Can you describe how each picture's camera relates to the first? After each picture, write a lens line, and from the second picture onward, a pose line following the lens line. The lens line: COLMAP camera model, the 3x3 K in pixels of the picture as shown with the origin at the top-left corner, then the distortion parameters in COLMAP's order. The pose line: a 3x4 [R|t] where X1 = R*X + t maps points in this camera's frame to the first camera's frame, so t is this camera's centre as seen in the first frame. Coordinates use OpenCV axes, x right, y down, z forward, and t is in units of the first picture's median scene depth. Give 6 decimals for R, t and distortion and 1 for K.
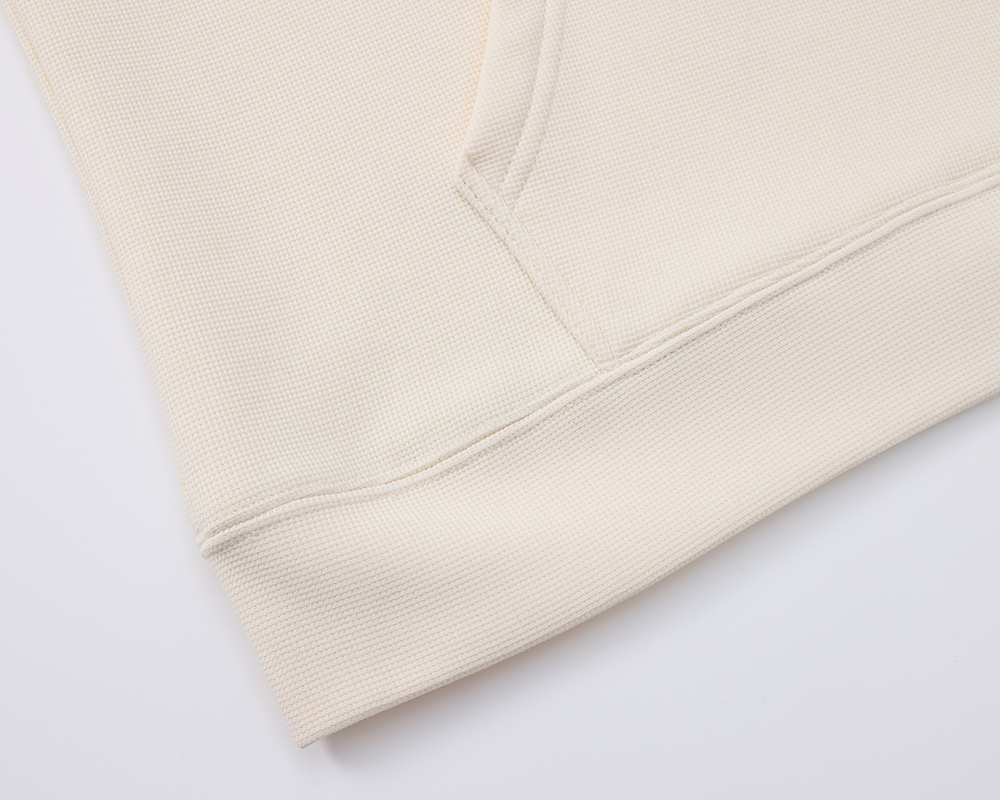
lens RADIAL K [[1386.8, 0, 500.0], [0, 1386.8, 400.0], [0, 0, 1]] dist [-0.010894, -0.035935]
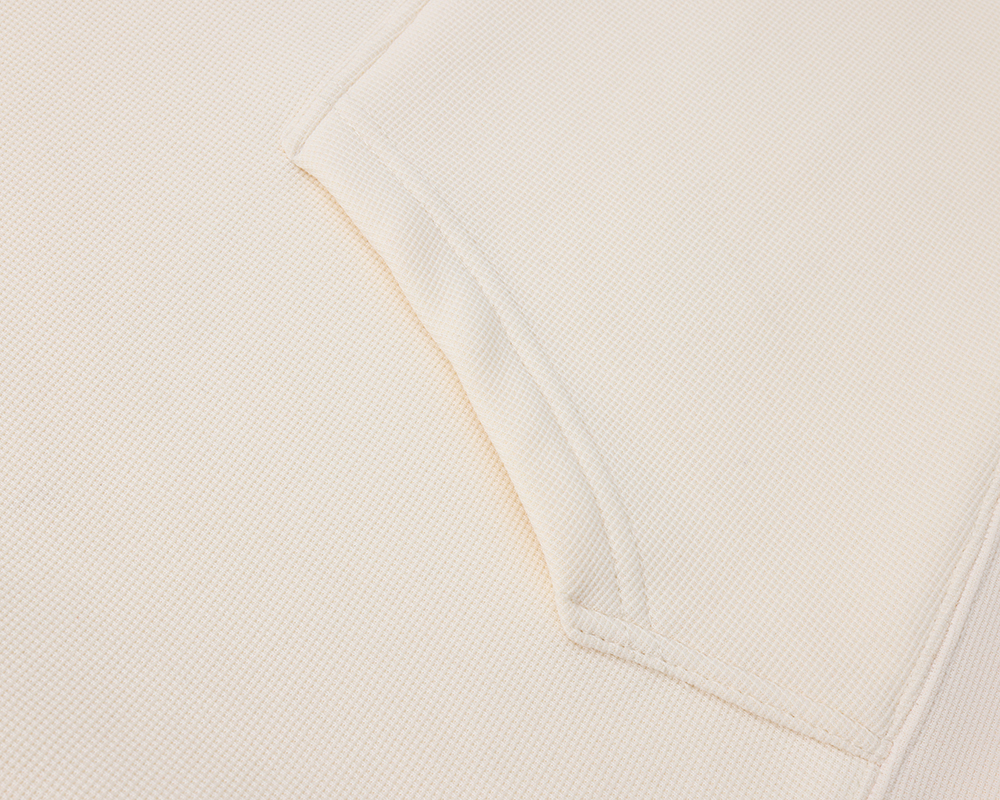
lens RADIAL K [[1386.8, 0, 500.0], [0, 1386.8, 400.0], [0, 0, 1]] dist [-0.010894, -0.035935]
pose [[0.847914, -0.467611, 0.249765, -0.193188], [0.495456, 0.866588, -0.059570, -0.244707], [-0.188587, 0.174258, 0.966472, 0.270409]]
